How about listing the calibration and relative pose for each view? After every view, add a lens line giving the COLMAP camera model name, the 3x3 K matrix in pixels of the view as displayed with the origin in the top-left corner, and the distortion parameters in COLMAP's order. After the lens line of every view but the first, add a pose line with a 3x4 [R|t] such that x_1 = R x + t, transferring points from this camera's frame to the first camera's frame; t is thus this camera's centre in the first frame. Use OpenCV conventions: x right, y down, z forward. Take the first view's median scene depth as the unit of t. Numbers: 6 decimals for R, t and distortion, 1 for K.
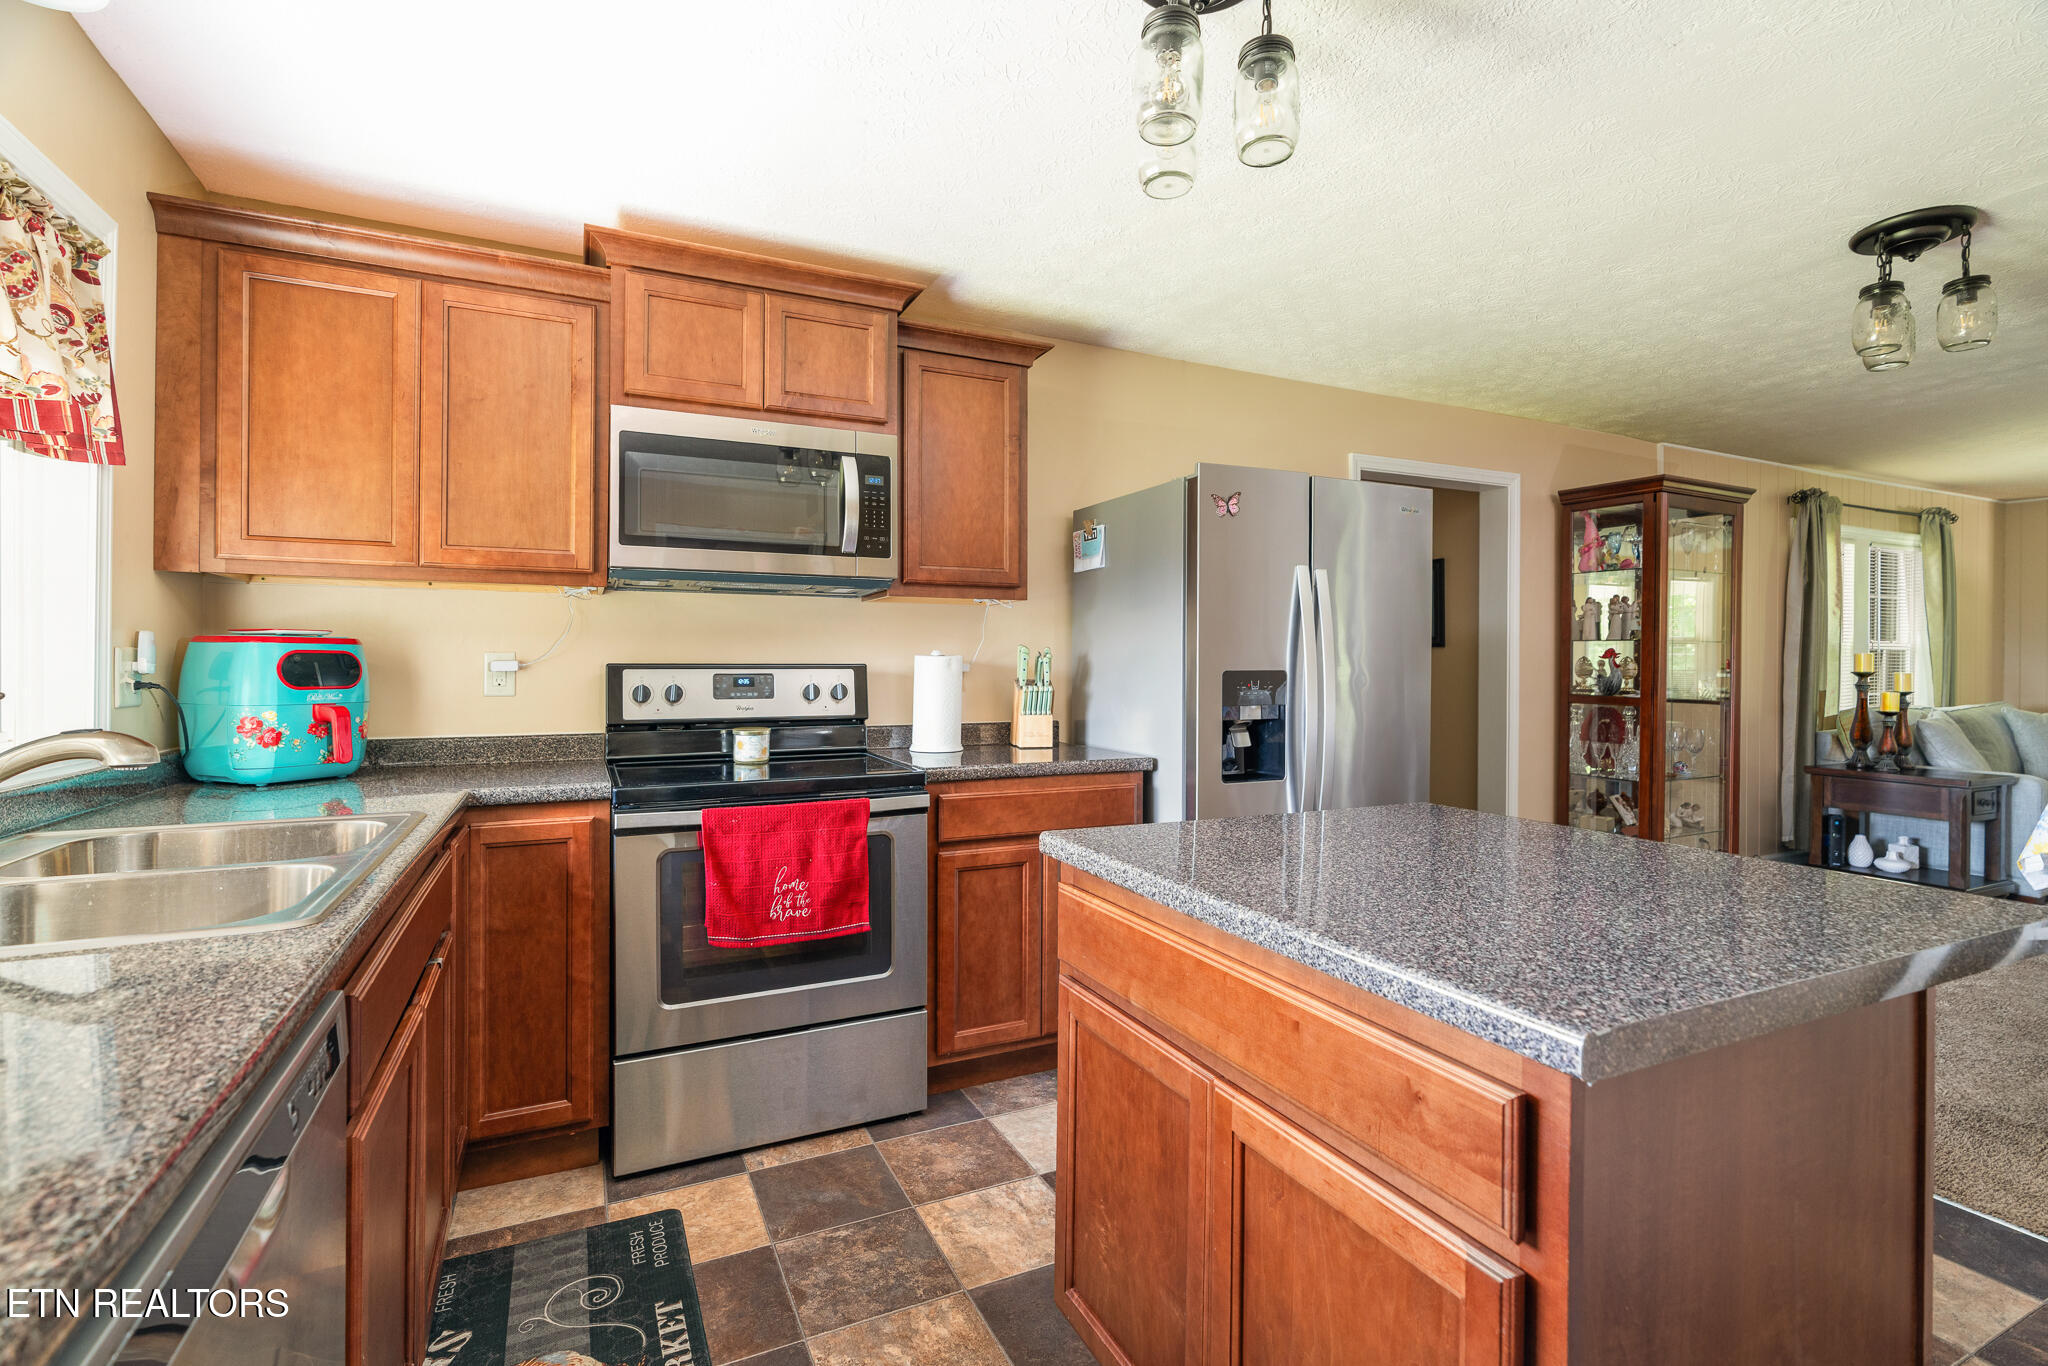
lens RADIAL K [[948.1, 0, 1030.0], [0, 948.1, 665.6], [0, 0, 1]] dist [-0.000700, -0.000078]
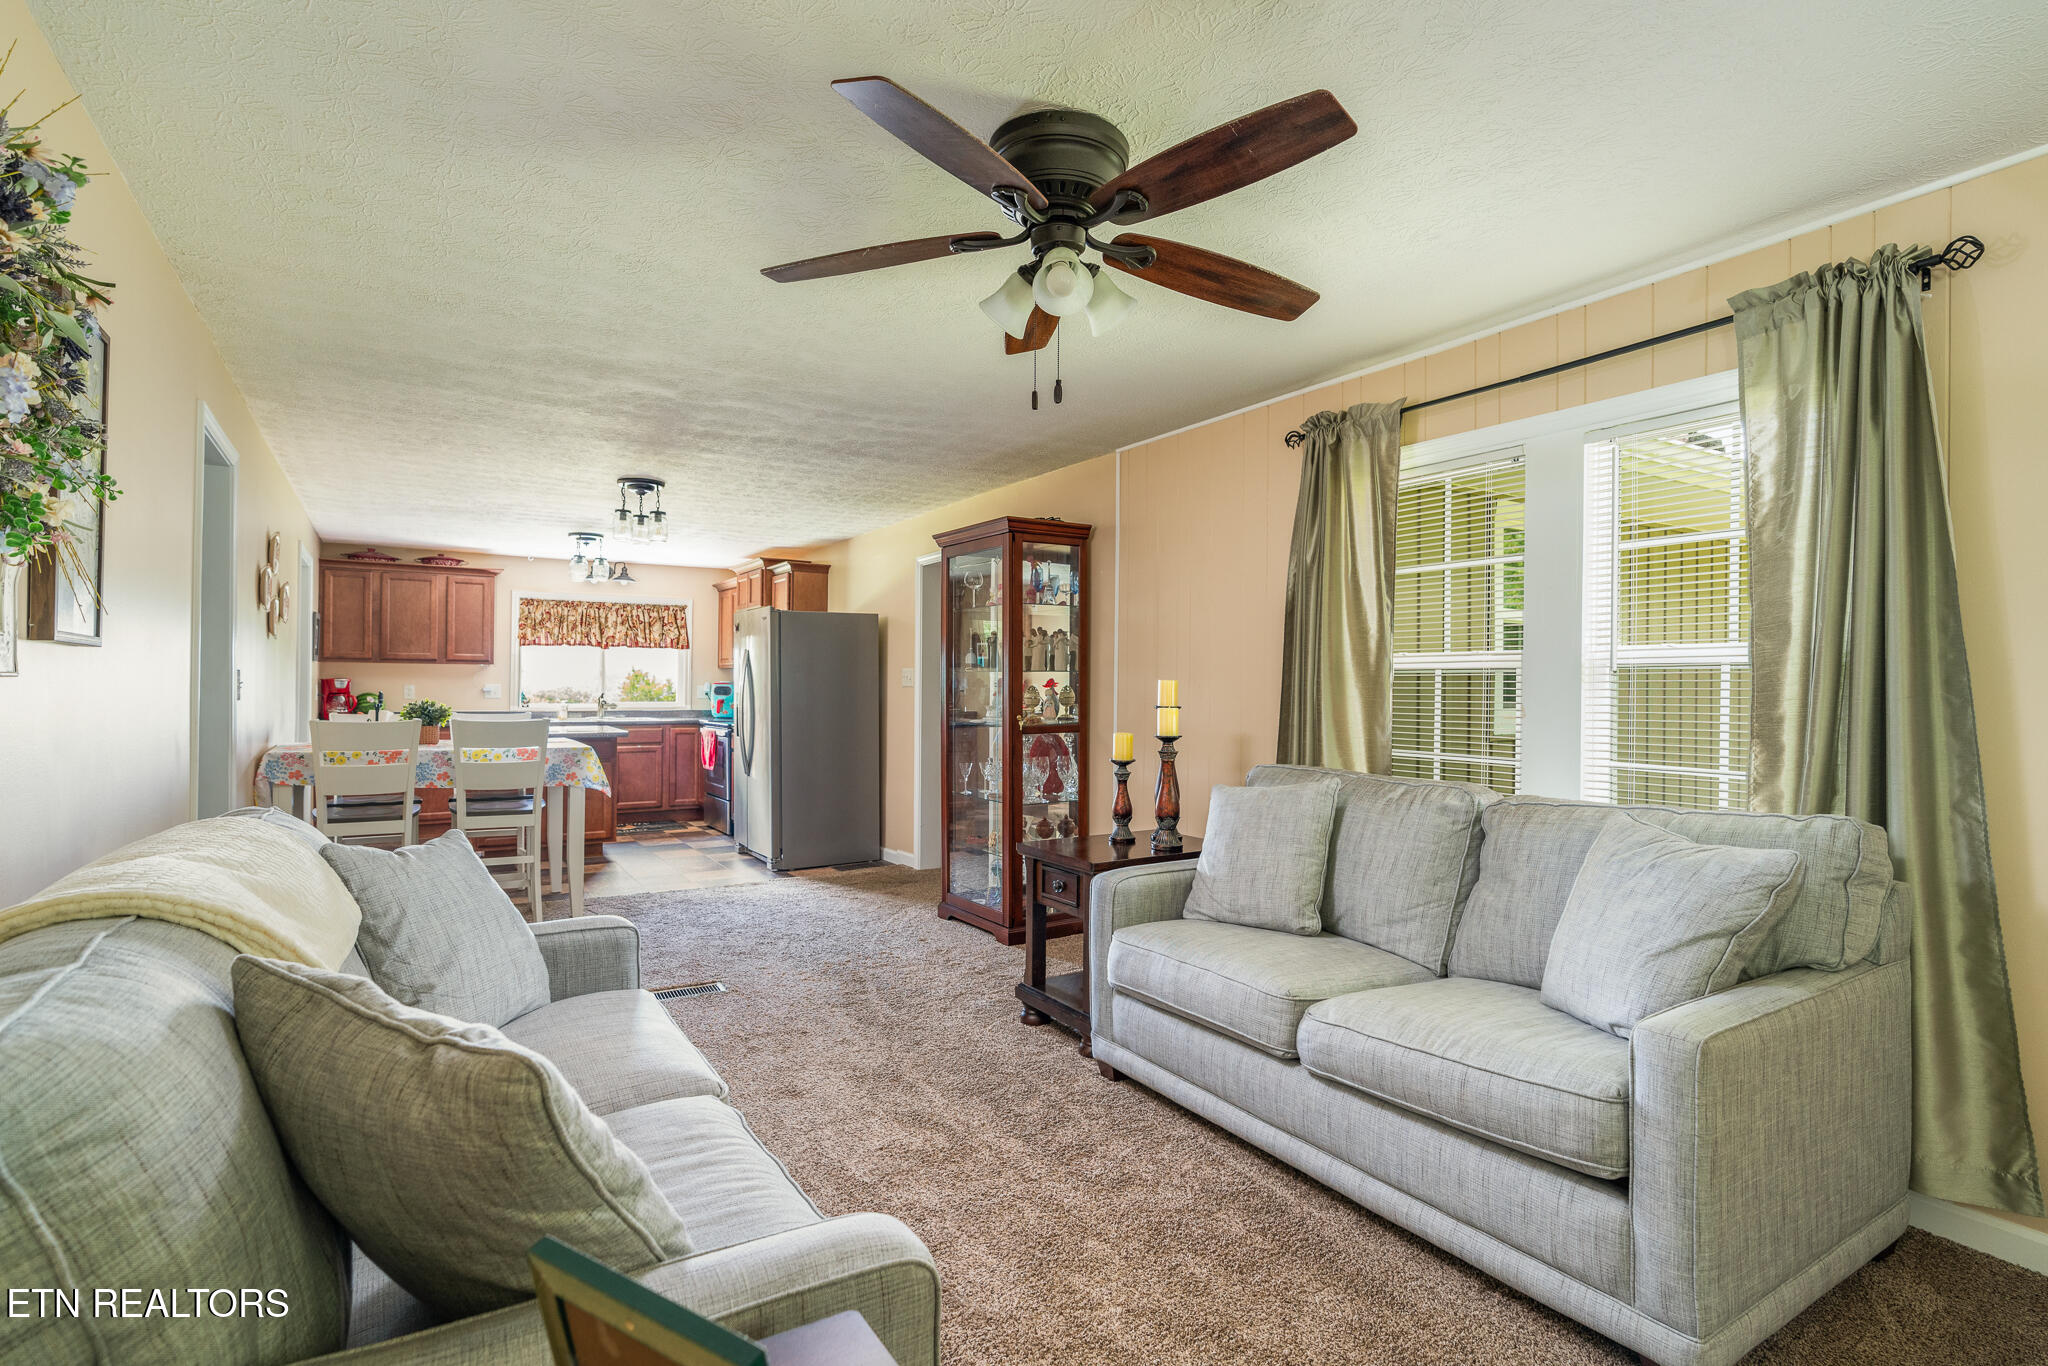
lens RADIAL K [[979.7, 0, 1024.0], [0, 979.7, 683.0], [0, 0, 1]] dist [-0.001015, -0.000117]
pose [[0.104275, -0.007577, -0.994520, 3.011280], [-0.011478, 0.999895, -0.008822, -0.005529], [0.994482, 0.012335, 0.104177, 1.548855]]
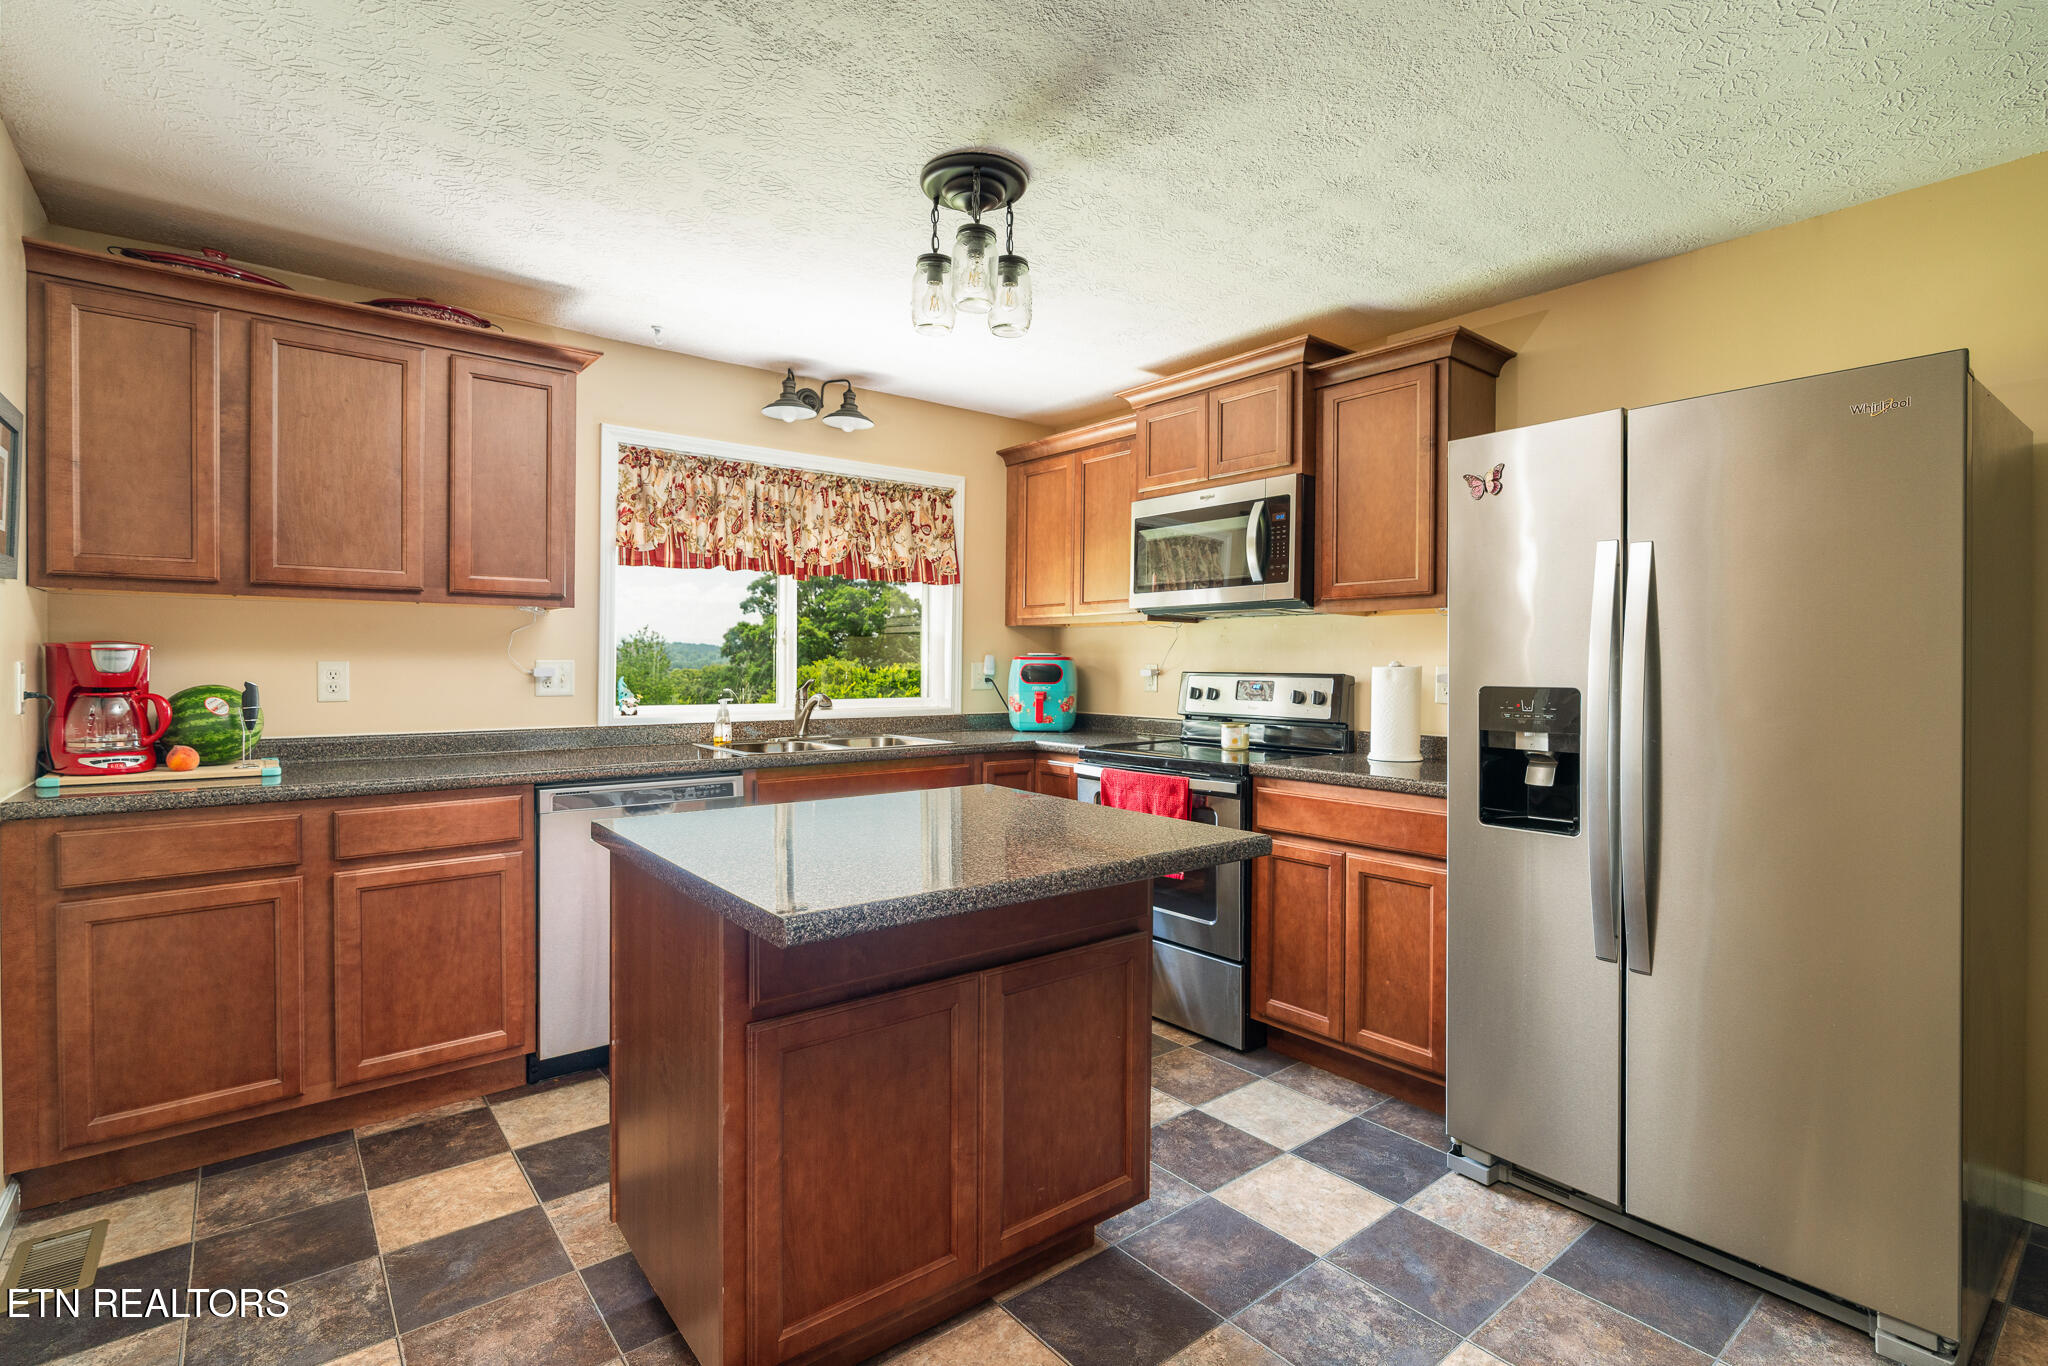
lens RADIAL K [[967.8, 0, 1028.7], [0, 967.8, 666.9], [0, 0, 1]] dist [0.001115, 0.000013]
pose [[0.233528, 0.002213, -0.972348, 0.933760], [-0.010096, 0.999949, -0.000149, -0.006771], [0.972298, 0.009851, 0.233538, 0.424339]]
